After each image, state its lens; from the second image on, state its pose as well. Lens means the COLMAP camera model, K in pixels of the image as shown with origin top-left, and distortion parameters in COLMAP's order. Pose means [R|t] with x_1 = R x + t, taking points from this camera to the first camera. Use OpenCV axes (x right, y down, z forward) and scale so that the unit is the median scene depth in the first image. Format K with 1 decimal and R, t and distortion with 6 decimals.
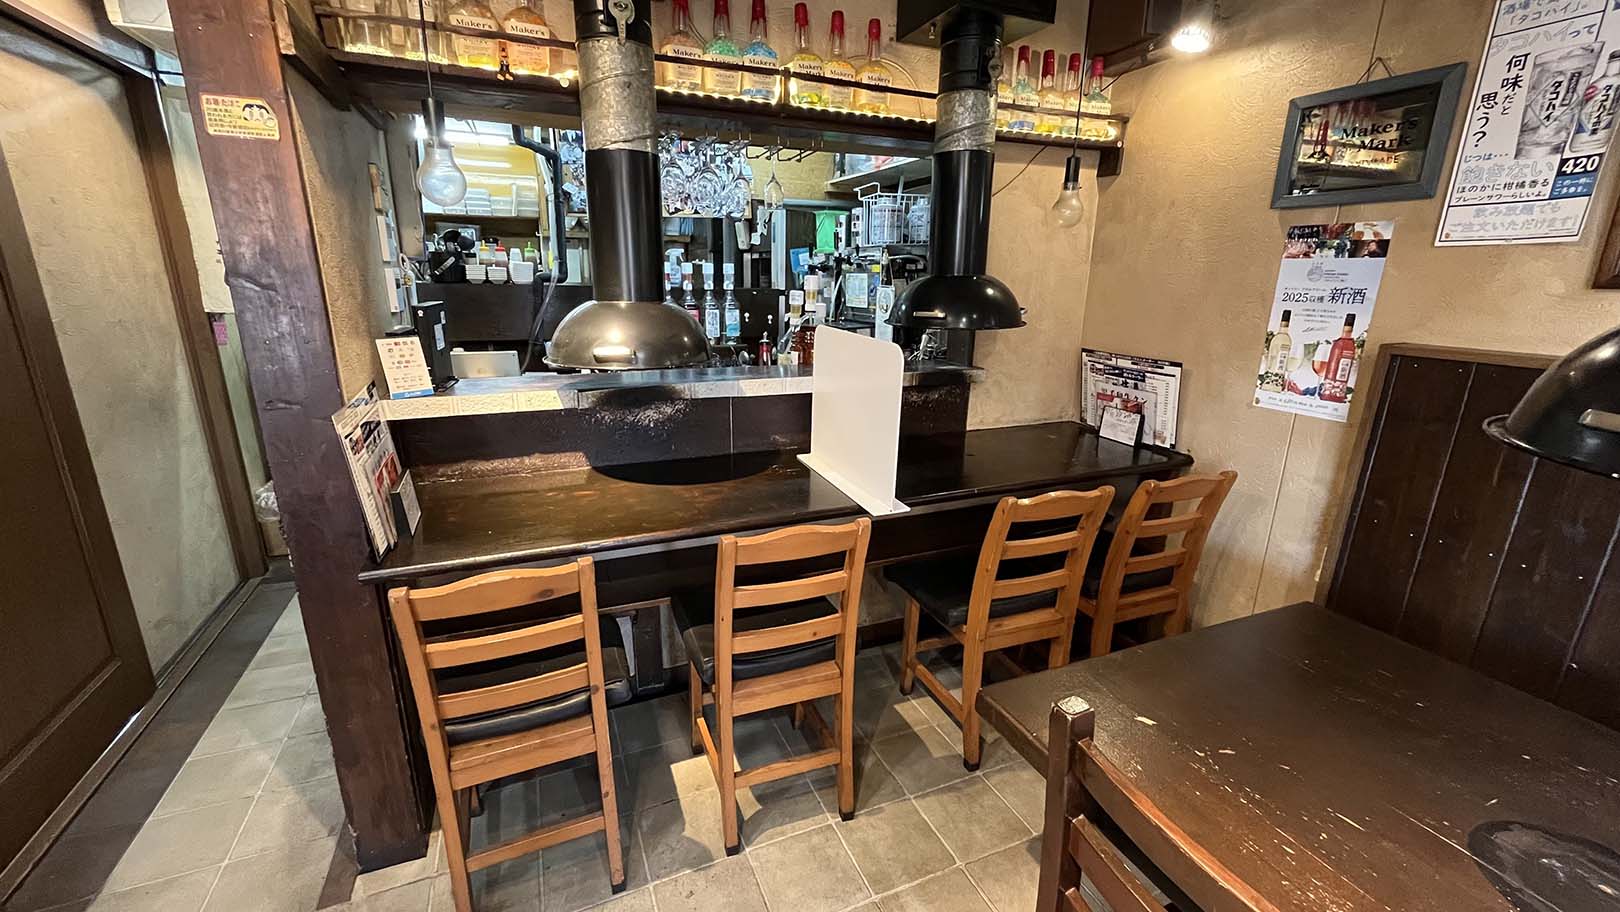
lens RADIAL K [[653.3, 0, 808.7], [0, 653.3, 454.9], [0, 0, 1]] dist [-0.001721, -0.000616]
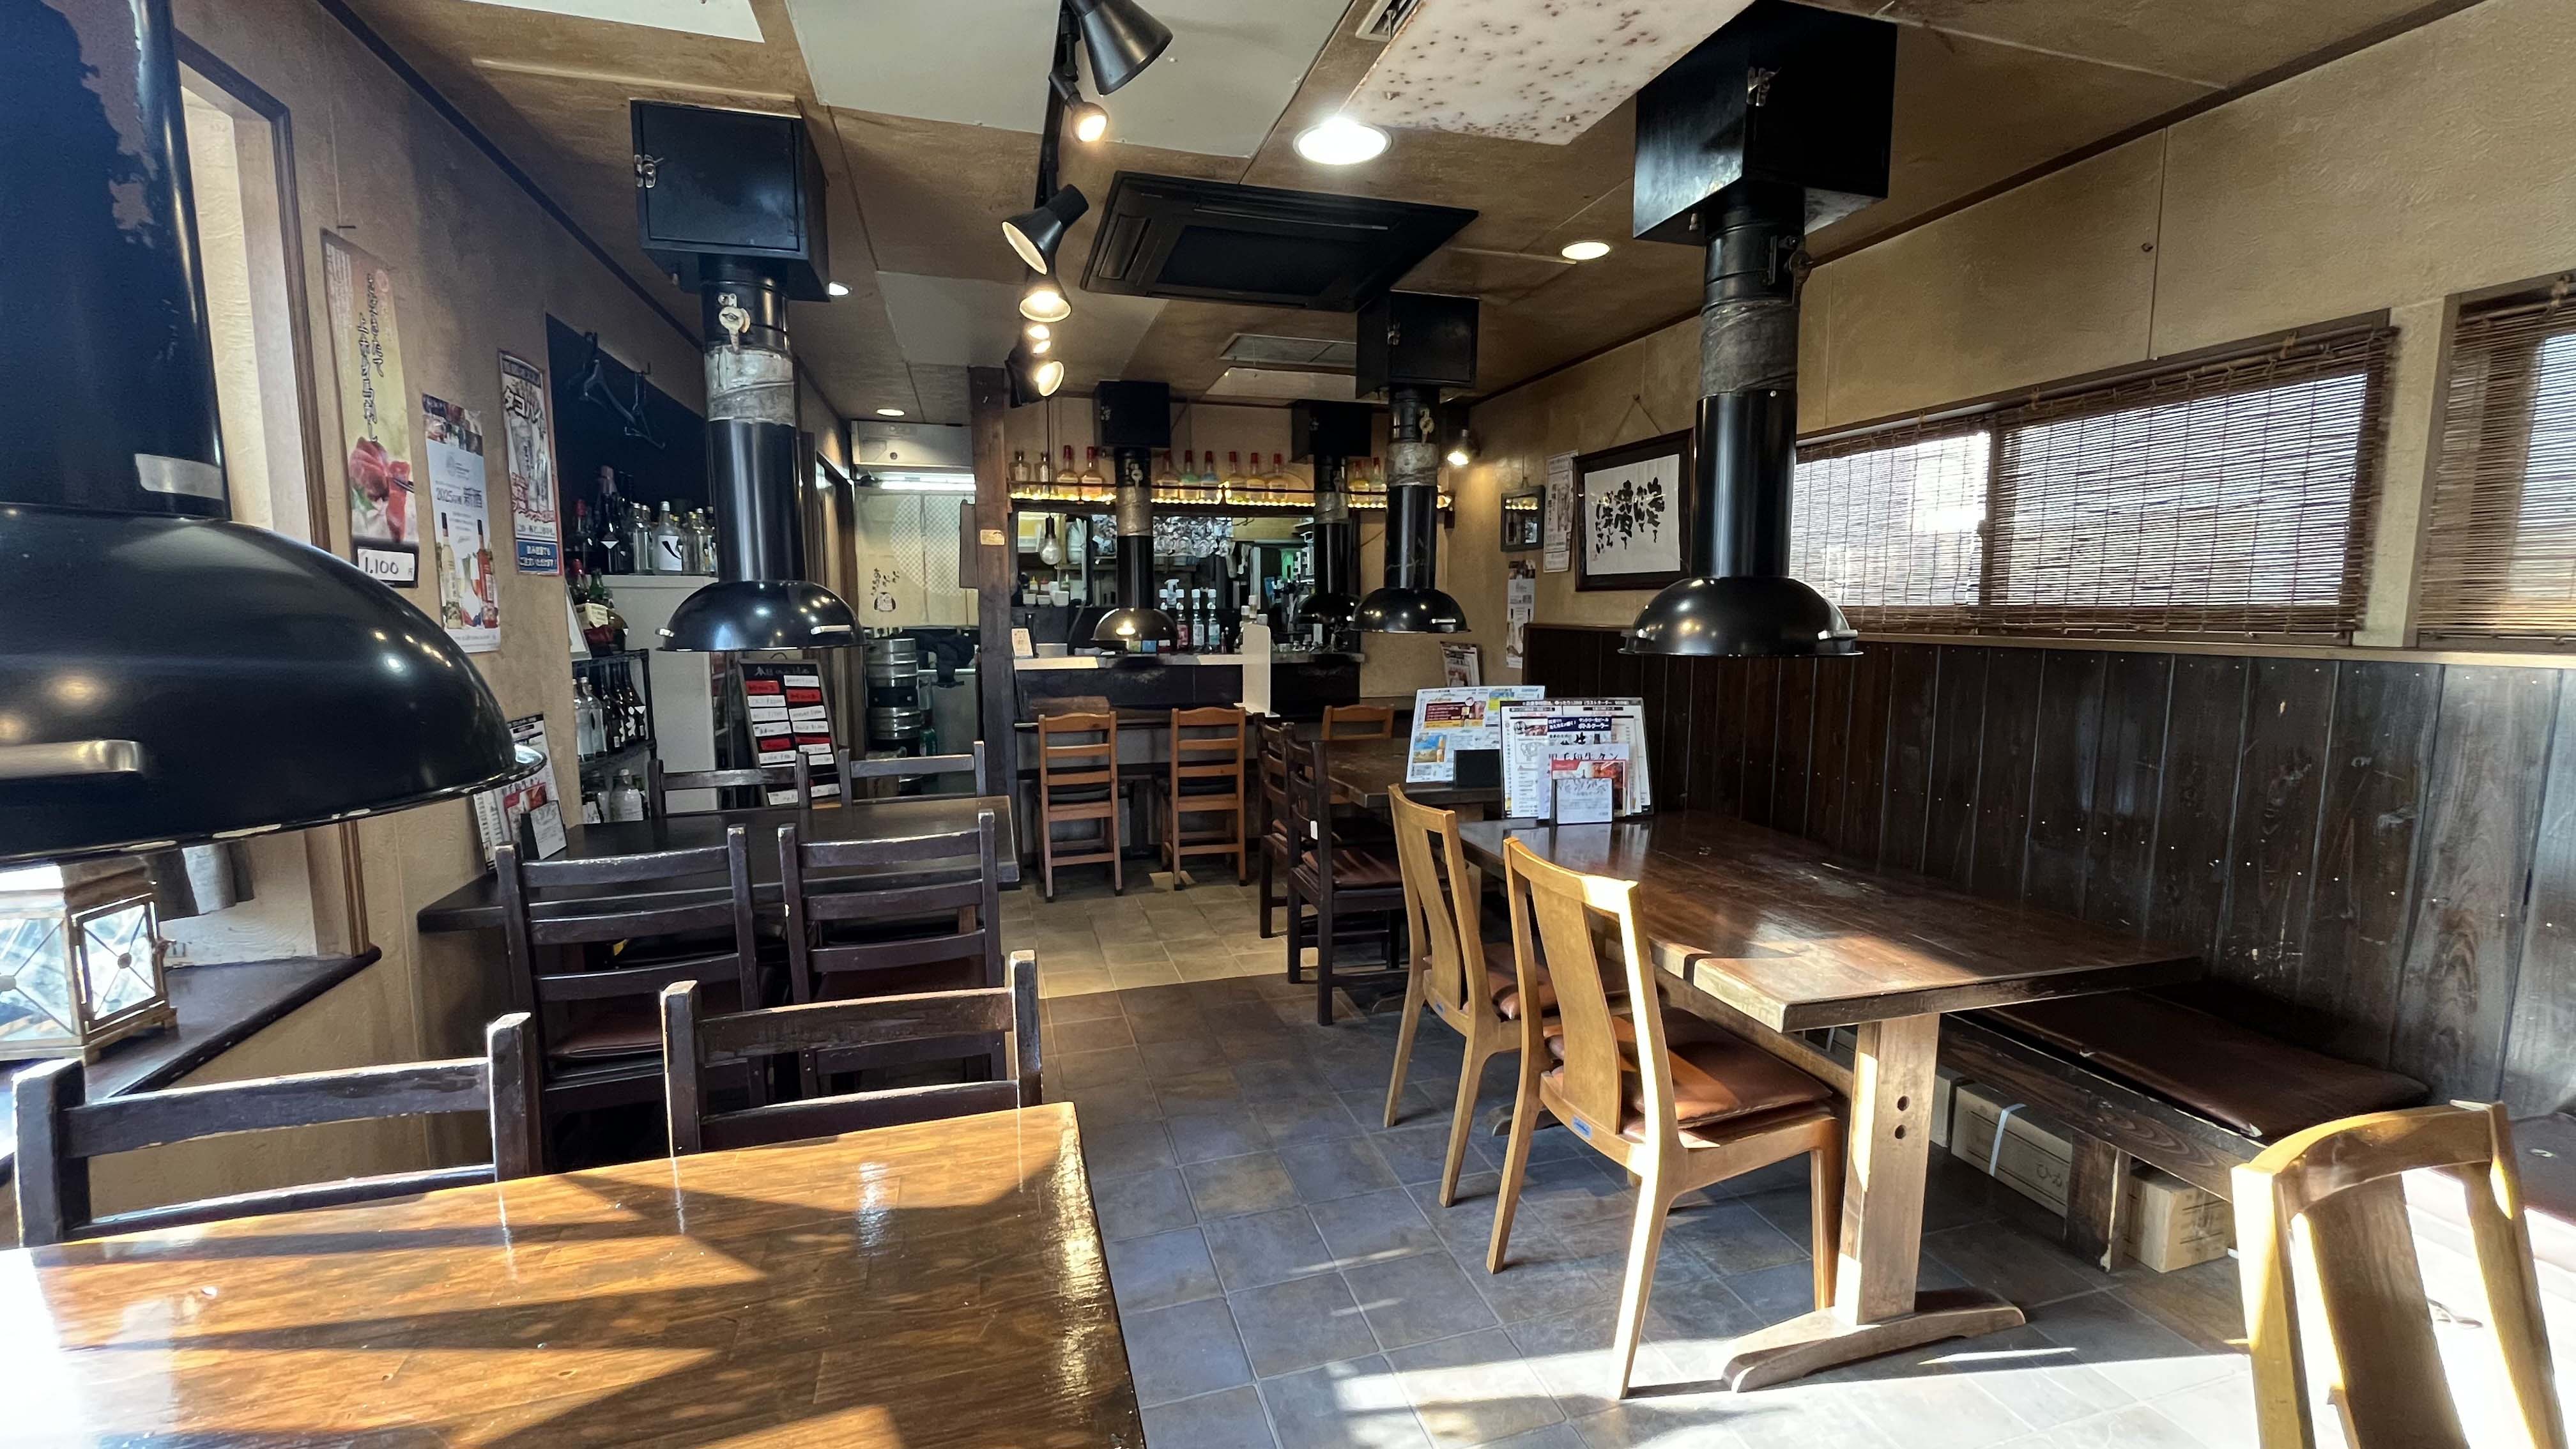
lens RADIAL K [[1038.9, 0, 1287.3], [0, 1038.9, 722.3], [0, 0, 1]] dist [-0.001721, -0.000616]
pose [[0.993208, -0.003907, -0.116289, 0.487590], [-0.014709, 0.987202, -0.158798, 0.535534], [0.115421, 0.159430, 0.980439, -1.763538]]
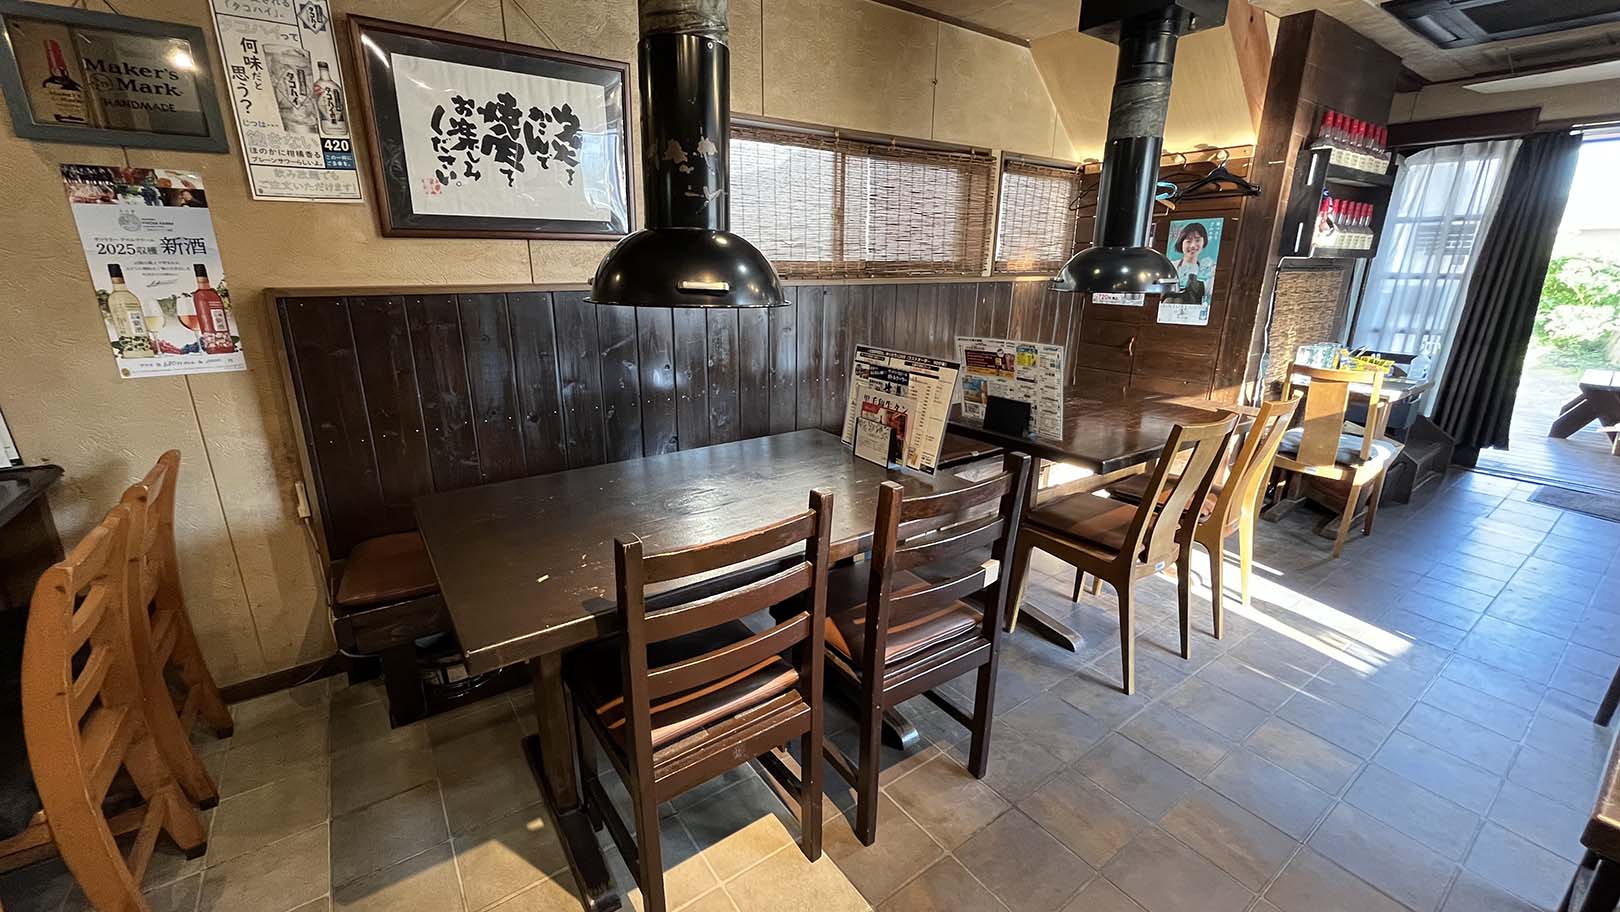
lens RADIAL K [[653.3, 0, 802.2], [0, 653.3, 456.1], [0, 0, 1]] dist [-0.001721, -0.000616]
pose [[-0.211685, -0.298866, 0.930520, -0.368283], [0.252354, 0.903097, 0.347467, -0.062422], [-0.944196, 0.308375, -0.115752, 0.321804]]
